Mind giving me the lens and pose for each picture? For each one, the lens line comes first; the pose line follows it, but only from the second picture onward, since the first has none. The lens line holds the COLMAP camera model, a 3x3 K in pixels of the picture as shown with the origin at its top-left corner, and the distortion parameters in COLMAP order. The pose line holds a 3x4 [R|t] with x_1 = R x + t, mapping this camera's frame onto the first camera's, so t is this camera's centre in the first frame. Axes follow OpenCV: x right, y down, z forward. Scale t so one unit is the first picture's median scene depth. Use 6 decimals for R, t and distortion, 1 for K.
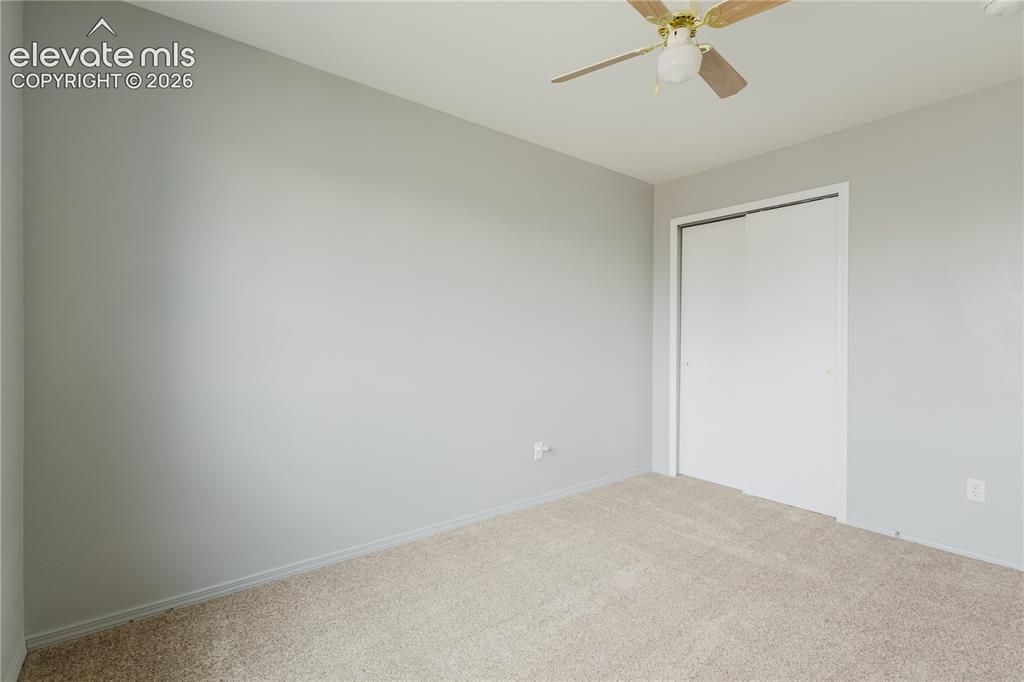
lens RADIAL K [[469.3, 0, 512.0], [0, 469.3, 341.0], [0, 0, 1]] dist [0.001919, 0.001547]
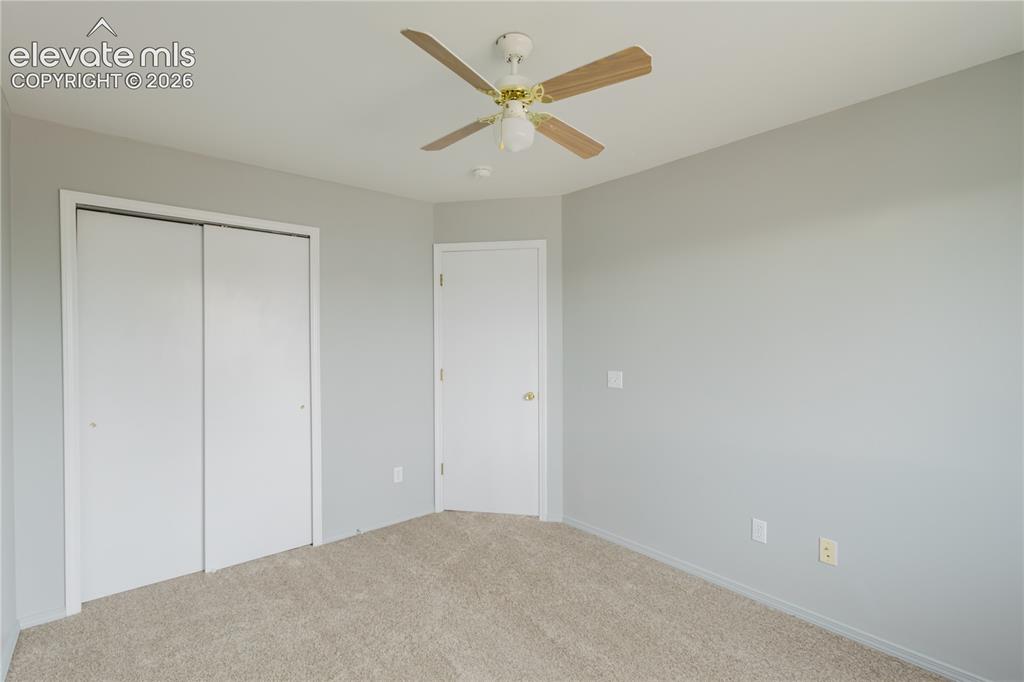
lens RADIAL K [[469.3, 0, 512.0], [0, 469.3, 341.0], [0, 0, 1]] dist [0.001919, 0.001547]
pose [[-0.044940, -0.016845, 0.998848, -0.413837], [0.008234, 0.999818, 0.017232, -0.102615], [-0.998956, 0.008999, -0.044793, 0.655548]]
